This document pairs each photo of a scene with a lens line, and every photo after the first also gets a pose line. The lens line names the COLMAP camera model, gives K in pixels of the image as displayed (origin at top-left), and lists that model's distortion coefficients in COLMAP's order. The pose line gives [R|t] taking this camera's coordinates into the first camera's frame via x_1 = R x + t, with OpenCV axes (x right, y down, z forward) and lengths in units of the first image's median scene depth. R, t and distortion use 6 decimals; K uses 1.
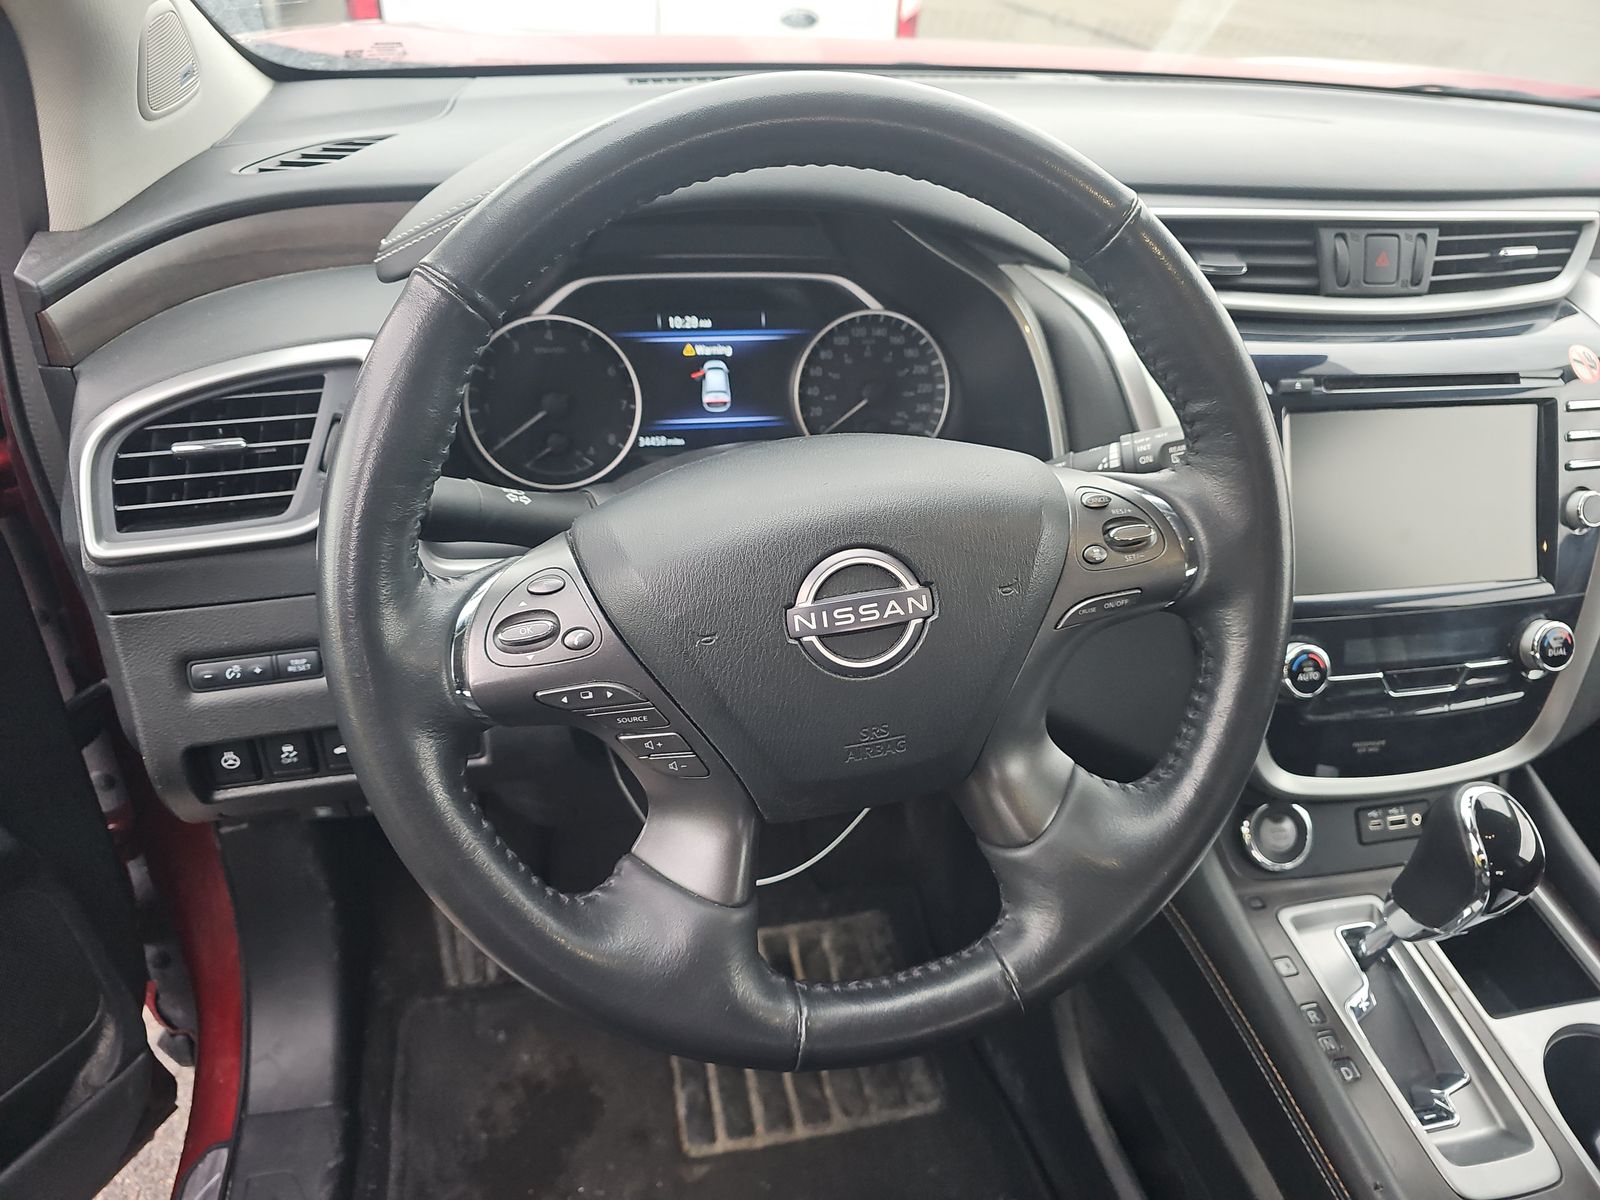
lens RADIAL K [[1080.3, 0, 749.2], [0, 1080.3, 609.5], [0, 0, 1]] dist [0.061648, -0.071614]
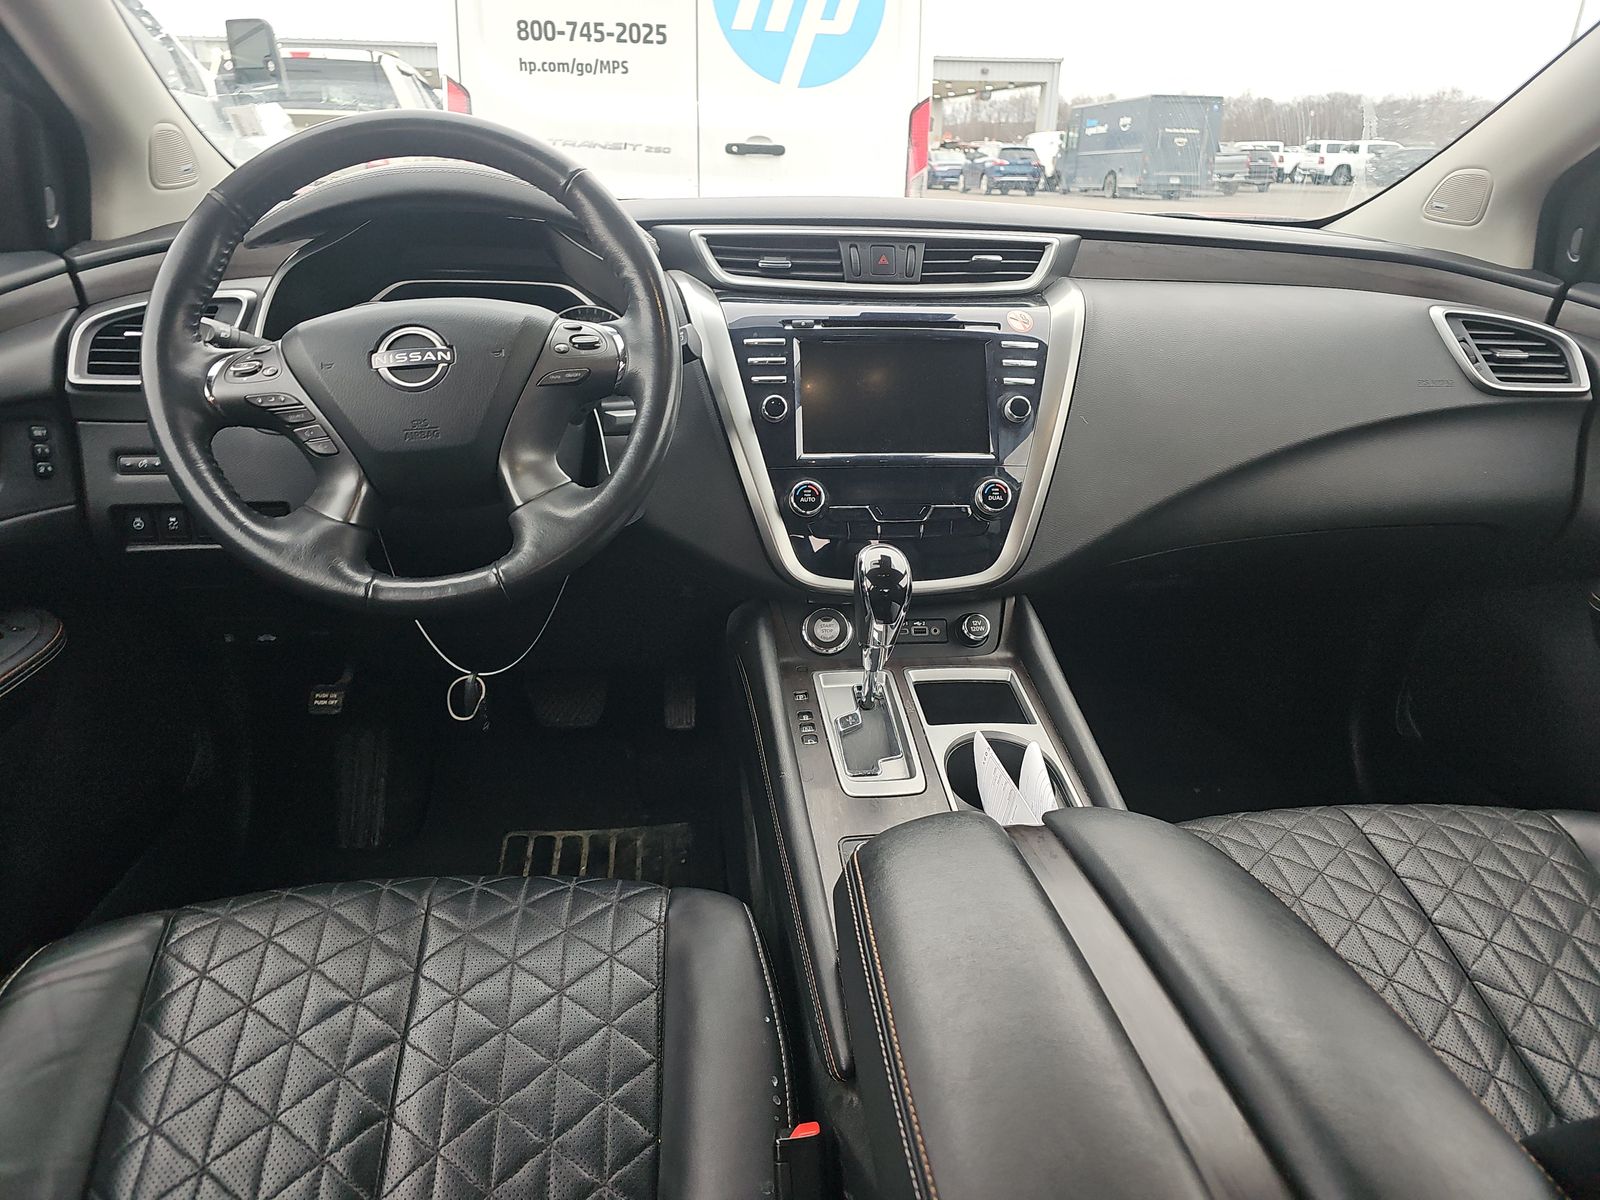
lens RADIAL K [[1080.3, 0, 749.2], [0, 1080.3, 609.5], [0, 0, 1]] dist [0.061648, -0.071614]
pose [[0.993231, 0.017746, -0.114795, 0.694842], [-0.040816, 0.978560, -0.201876, 0.603908], [0.108752, 0.205195, 0.972660, -0.541187]]
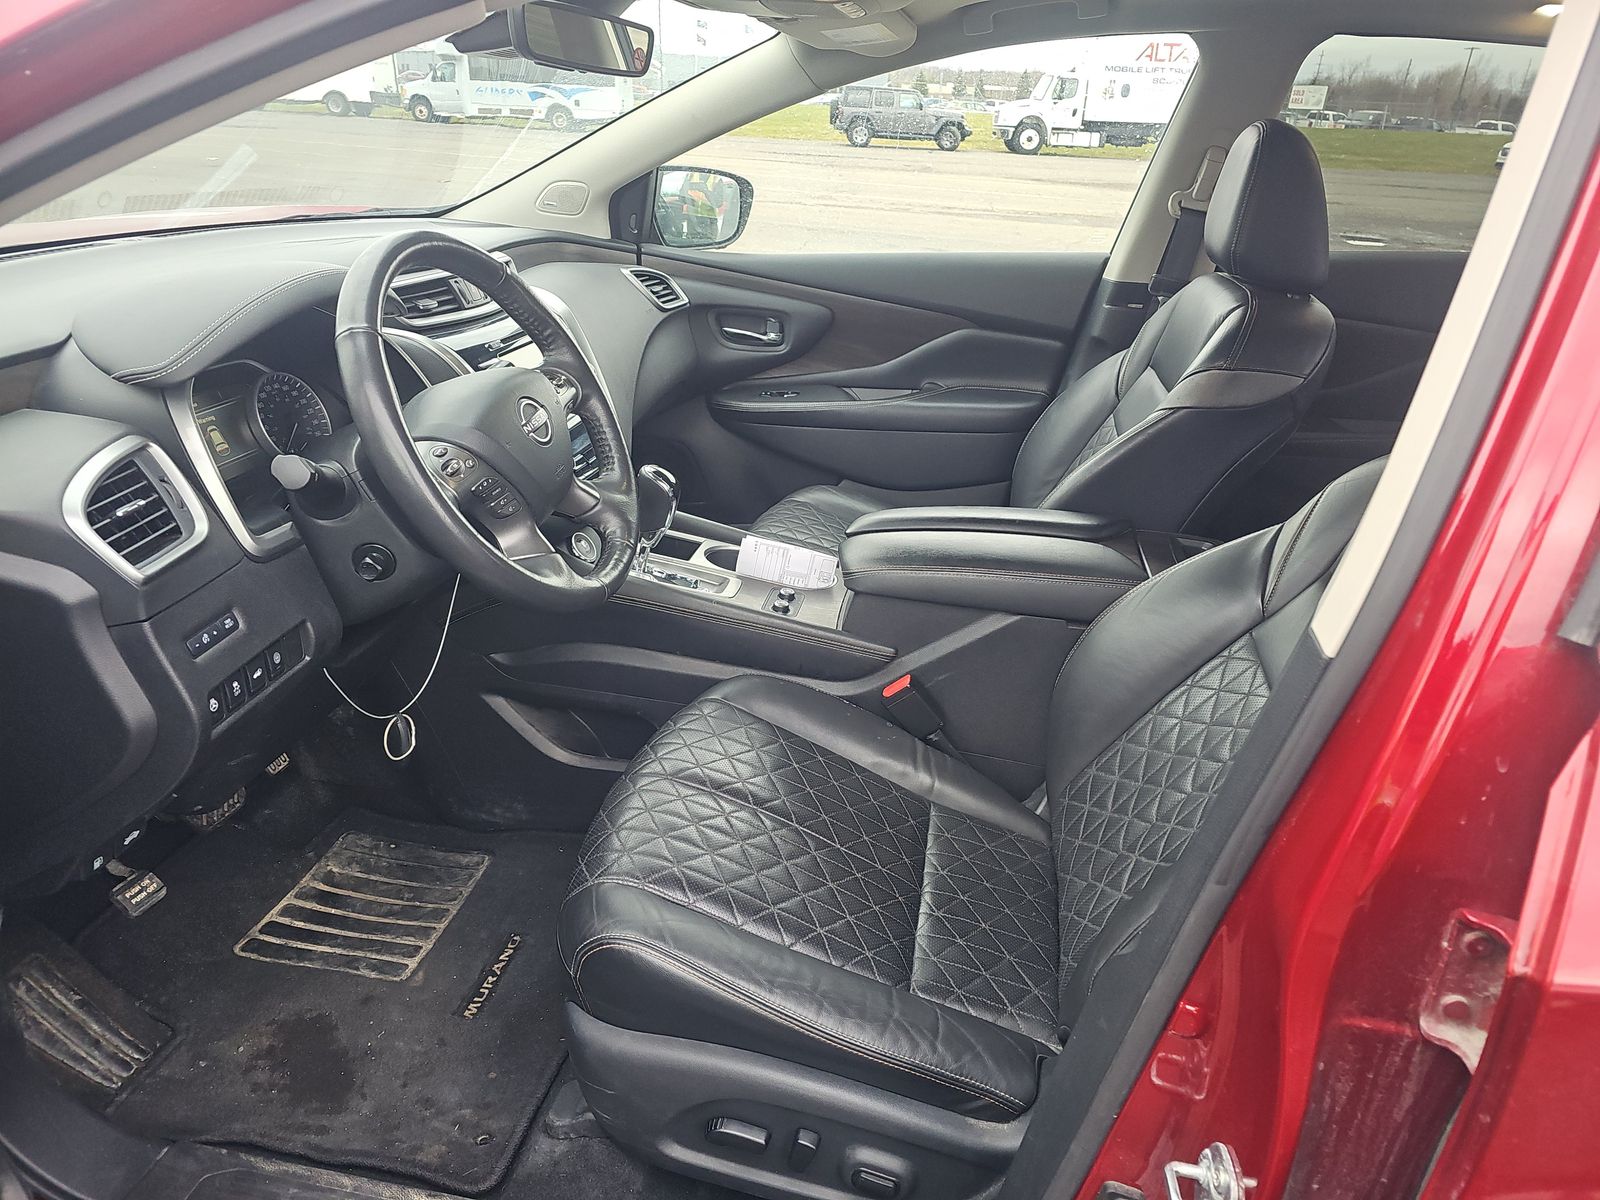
lens RADIAL K [[1054.6, 0, 800.0], [0, 1054.6, 600.0], [0, 0, 1]] dist [-0.000043, -0.005882]
pose [[0.395168, -0.412041, 0.821014, -1.279496], [0.489832, 0.850608, 0.191129, 0.130892], [-0.777114, 0.326631, 0.537964, -0.462284]]
